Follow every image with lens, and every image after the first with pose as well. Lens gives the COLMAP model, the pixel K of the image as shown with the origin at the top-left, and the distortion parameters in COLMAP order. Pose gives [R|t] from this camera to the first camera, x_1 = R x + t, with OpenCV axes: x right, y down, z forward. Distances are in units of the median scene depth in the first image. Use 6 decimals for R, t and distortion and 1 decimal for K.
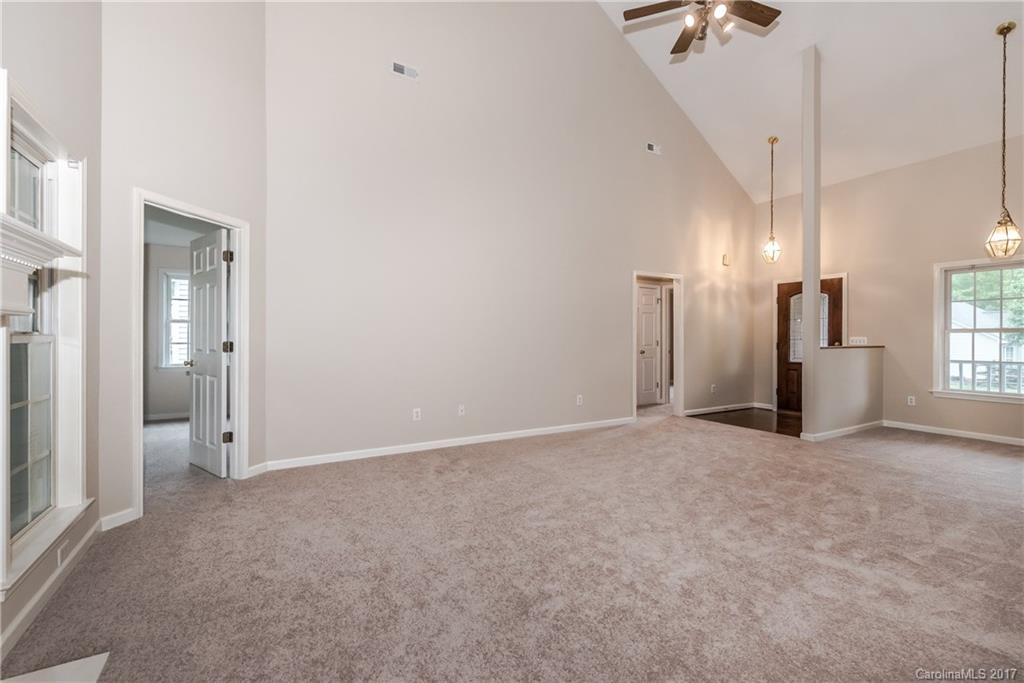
lens RADIAL K [[447.6, 0, 527.2], [0, 447.6, 336.7], [0, 0, 1]] dist [0.009456, -0.001579]
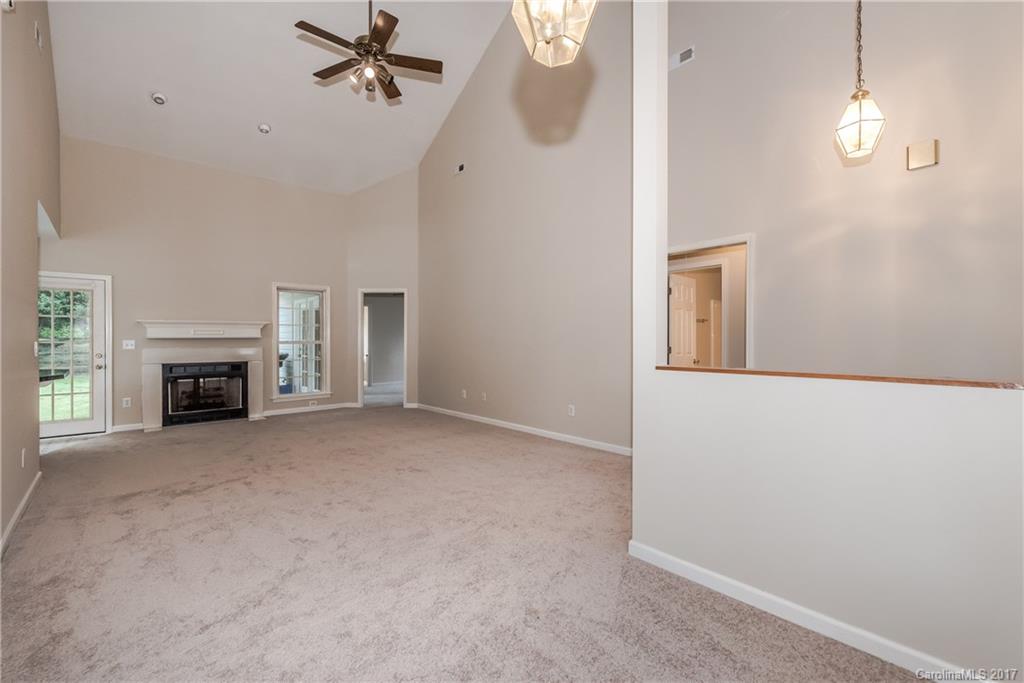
lens RADIAL K [[447.6, 0, 512.1], [0, 447.6, 342.1], [0, 0, 1]] dist [0.009456, -0.001579]
pose [[0.171684, 0.004795, -0.985140, 0.787548], [-0.004891, 0.999980, 0.004015, -0.000168], [0.985140, 0.004129, 0.171704, 0.563748]]
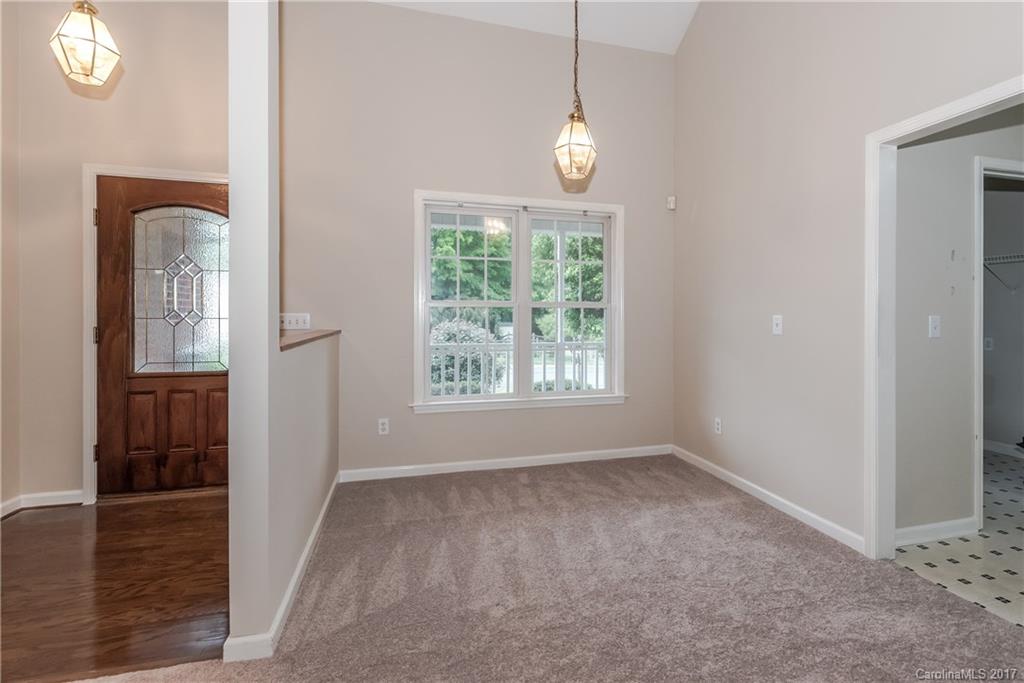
lens RADIAL K [[493.1, 0, 546.9], [0, 493.1, 319.0], [0, 0, 1]] dist [0.002381, 0.000842]
pose [[0.280811, -0.006841, 0.959739, 0.261098], [-0.002141, 0.999968, 0.007754, 0.002423], [-0.959761, -0.004233, 0.280787, 0.515368]]
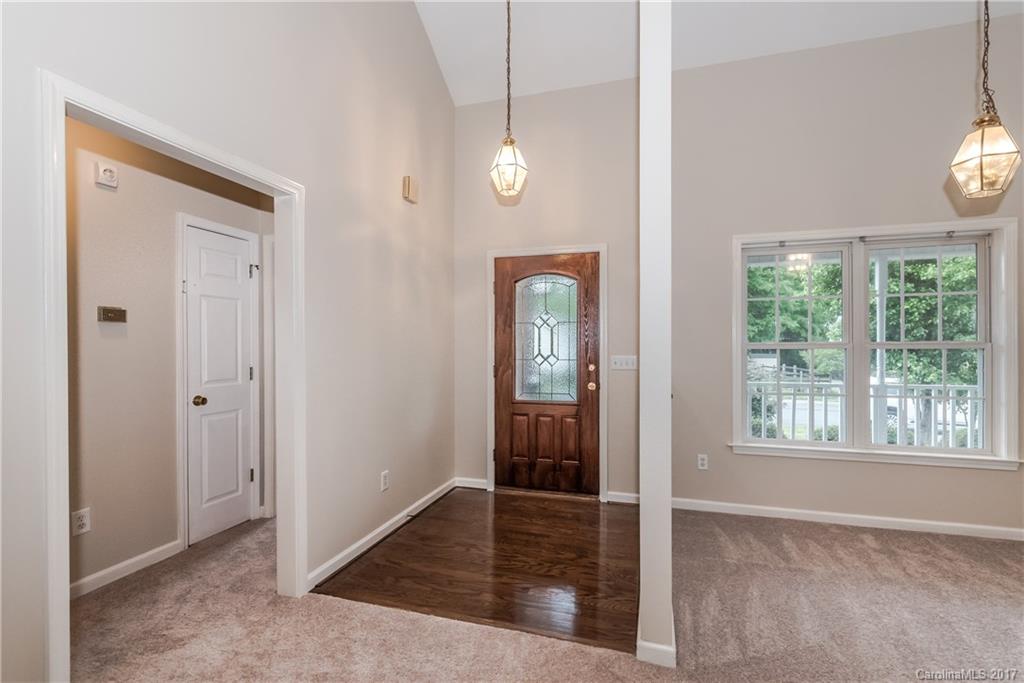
lens RADIAL K [[447.6, 0, 515.5], [0, 447.6, 347.7], [0, 0, 1]] dist [0.009456, -0.001579]
pose [[0.754071, -0.005031, 0.656774, 0.222753], [0.003857, 0.999987, 0.003232, -0.010128], [-0.656782, 0.000096, 0.754081, 0.582022]]
